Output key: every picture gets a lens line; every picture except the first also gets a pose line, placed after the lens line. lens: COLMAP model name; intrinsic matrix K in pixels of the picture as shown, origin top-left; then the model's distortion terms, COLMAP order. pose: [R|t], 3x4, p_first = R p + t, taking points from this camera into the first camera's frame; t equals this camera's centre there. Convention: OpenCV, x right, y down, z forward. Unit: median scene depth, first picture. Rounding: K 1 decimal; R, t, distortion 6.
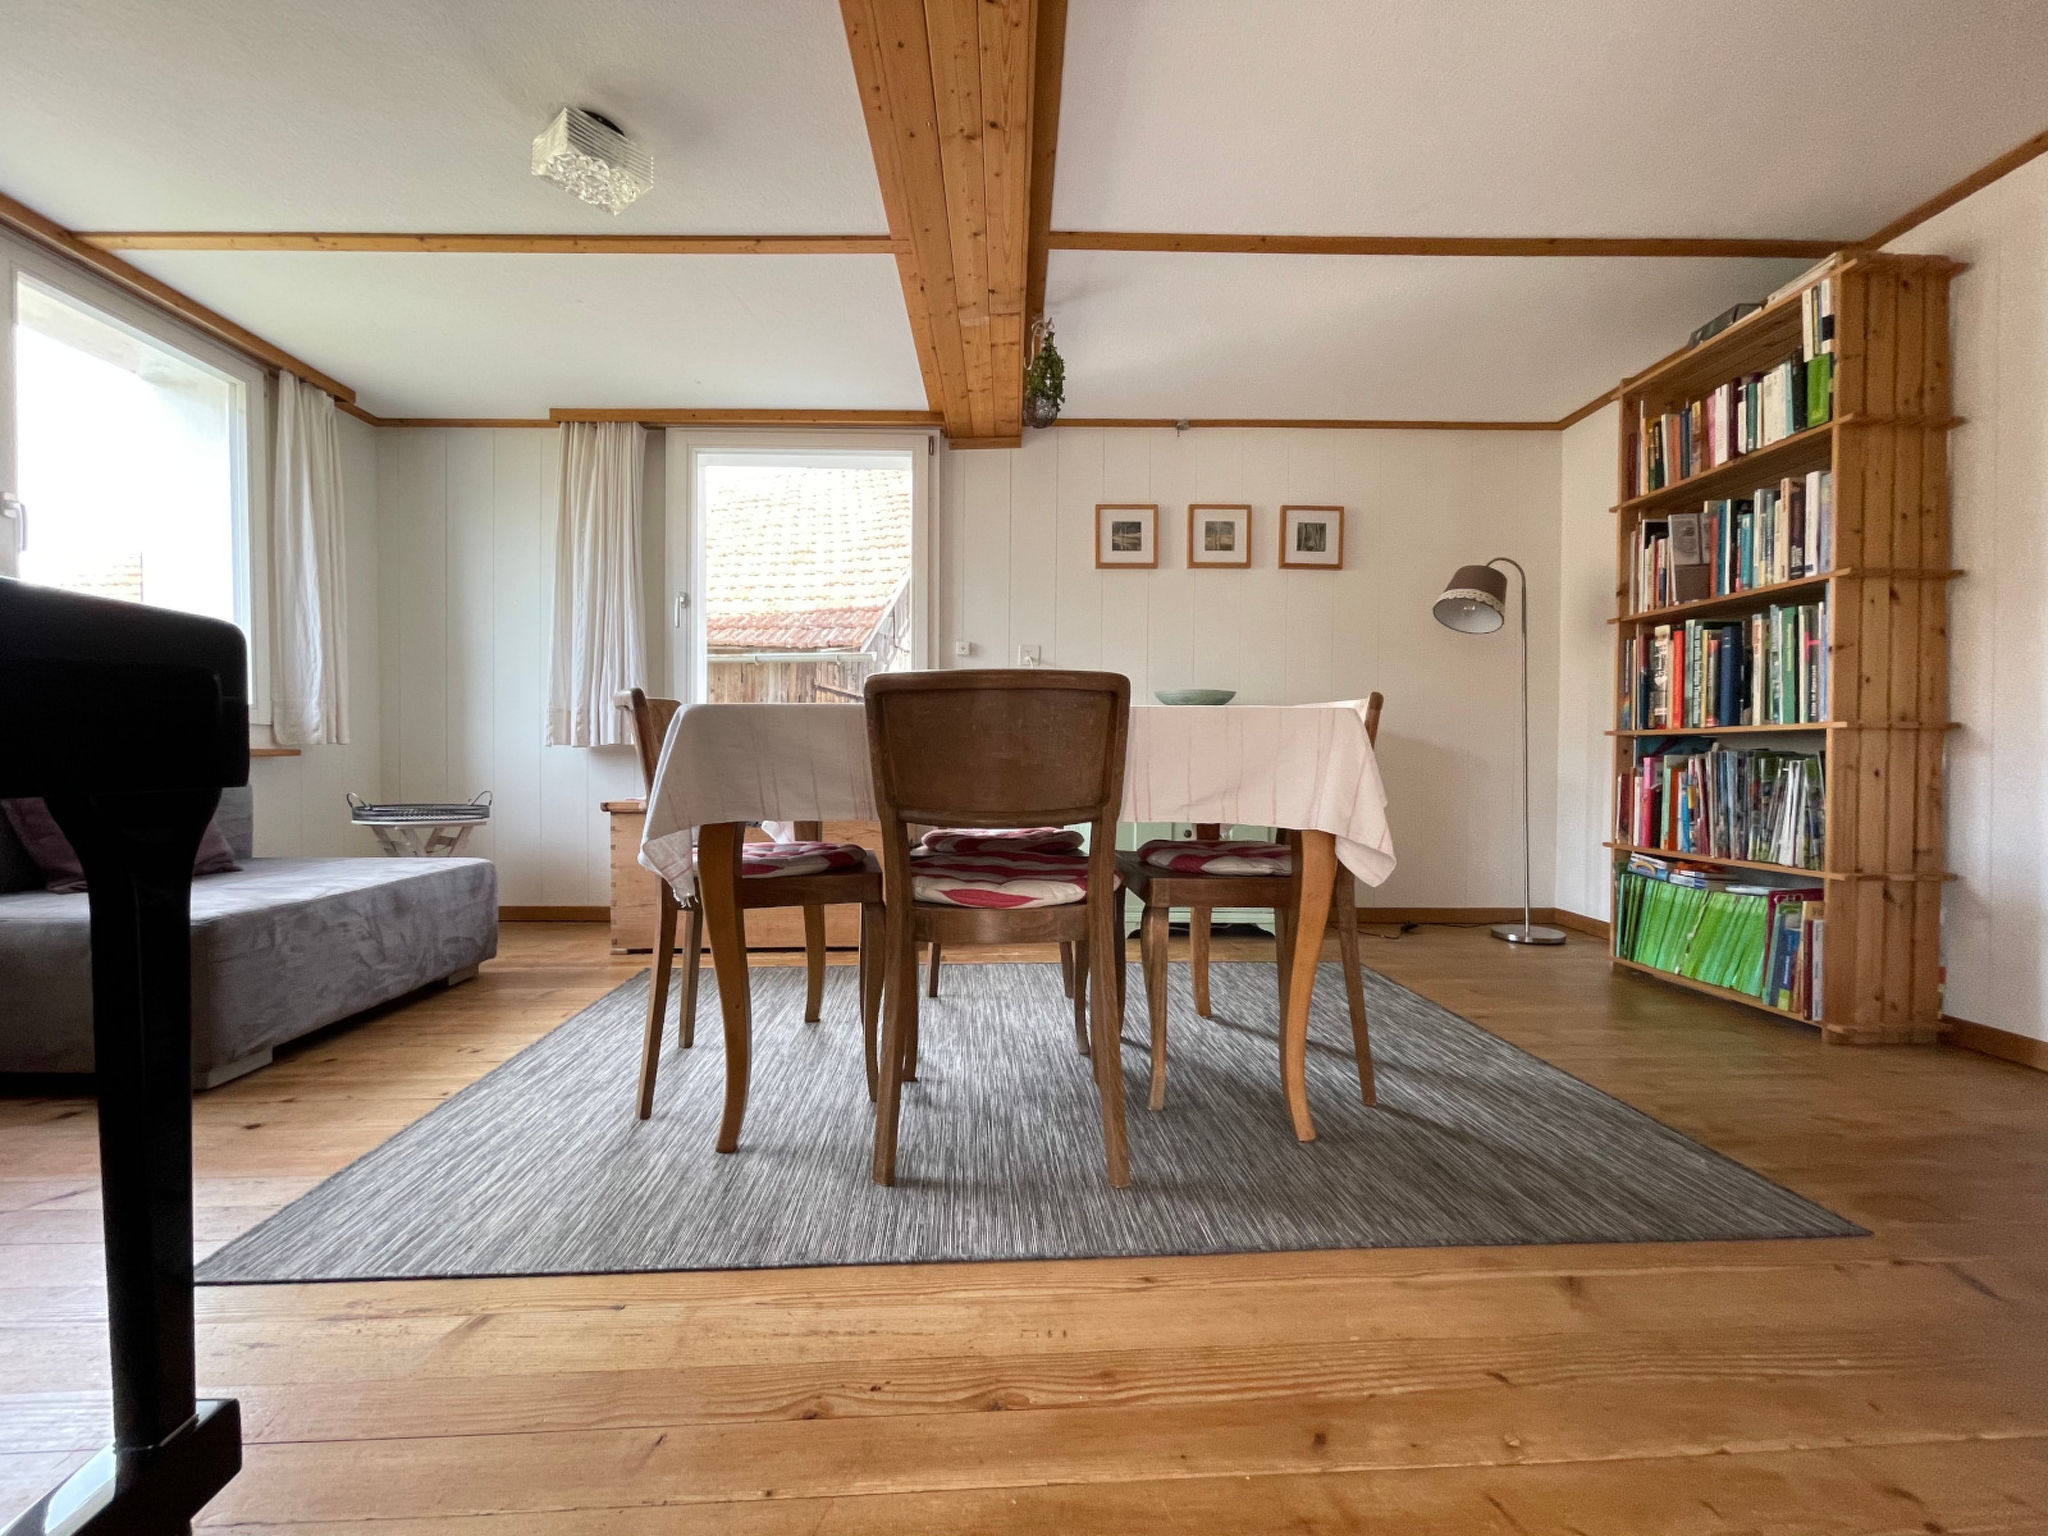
lens RADIAL K [[828.0, 0, 1027.4], [0, 828.0, 770.6], [0, 0, 1]] dist [-0.004113, 0.000341]
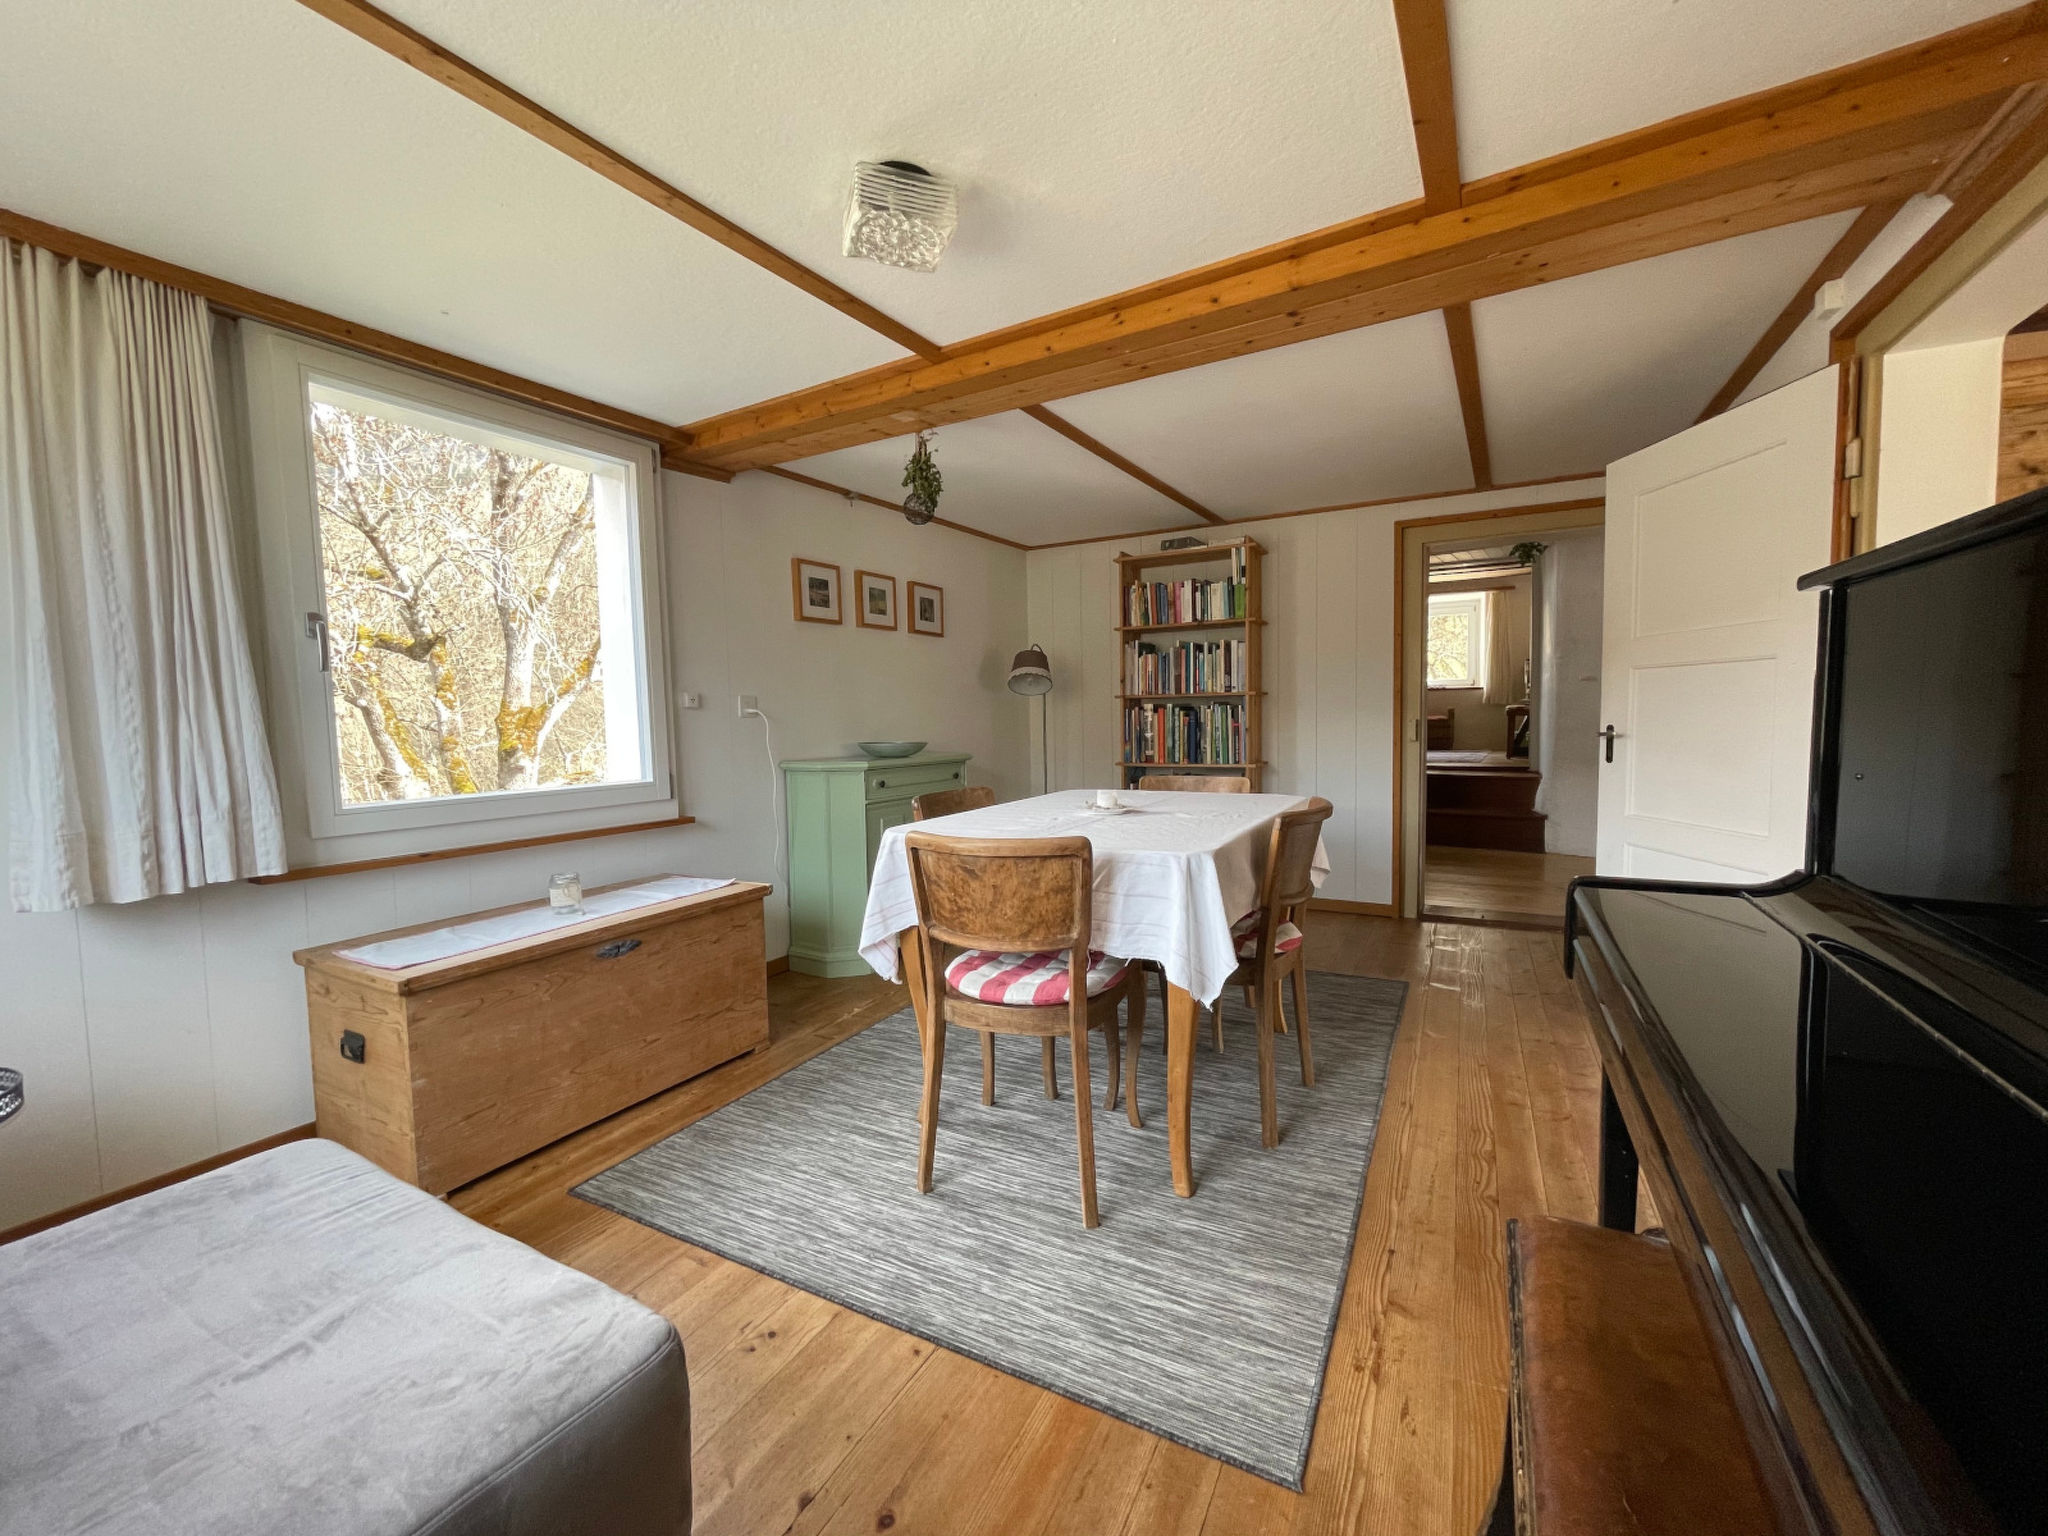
lens RADIAL K [[828.0, 0, 1015.0], [0, 828.0, 764.7], [0, 0, 1]] dist [-0.004113, 0.000341]
pose [[0.523181, -0.067599, 0.849537, -0.824659], [0.036723, 0.997711, 0.056774, -0.147406], [-0.851430, 0.001494, 0.524466, 0.305189]]
